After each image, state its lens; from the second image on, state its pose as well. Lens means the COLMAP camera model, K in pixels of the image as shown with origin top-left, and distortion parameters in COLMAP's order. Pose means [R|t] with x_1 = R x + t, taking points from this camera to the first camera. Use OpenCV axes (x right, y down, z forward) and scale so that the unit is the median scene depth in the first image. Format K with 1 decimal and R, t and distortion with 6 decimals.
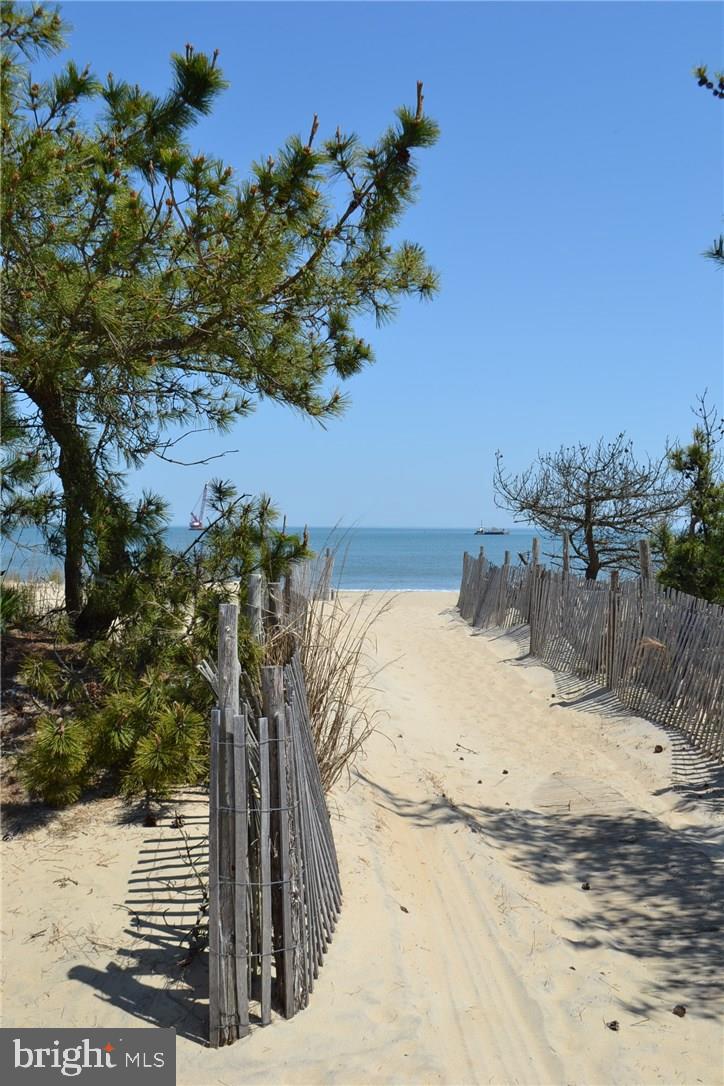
lens RADIAL K [[1259.6, 0, 360.7], [0, 1259.6, 538.9], [0, 0, 1]] dist [-0.040819, 0.000000]
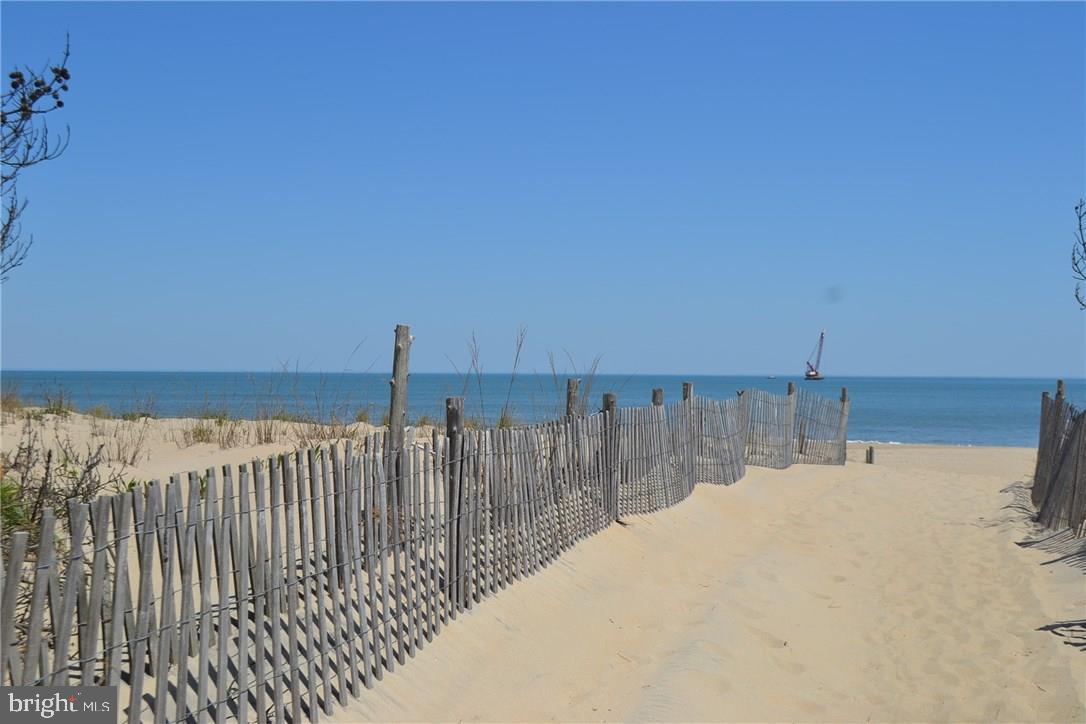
lens RADIAL K [[1259.6, 0, 545.9], [0, 1259.6, 363.4], [0, 0, 1]] dist [-0.040819, 0.000000]
pose [[0.942100, -0.001202, -0.335330, 0.070869], [-0.005530, 0.999802, -0.019122, 0.011137], [0.335286, 0.019869, 0.941907, 0.404191]]
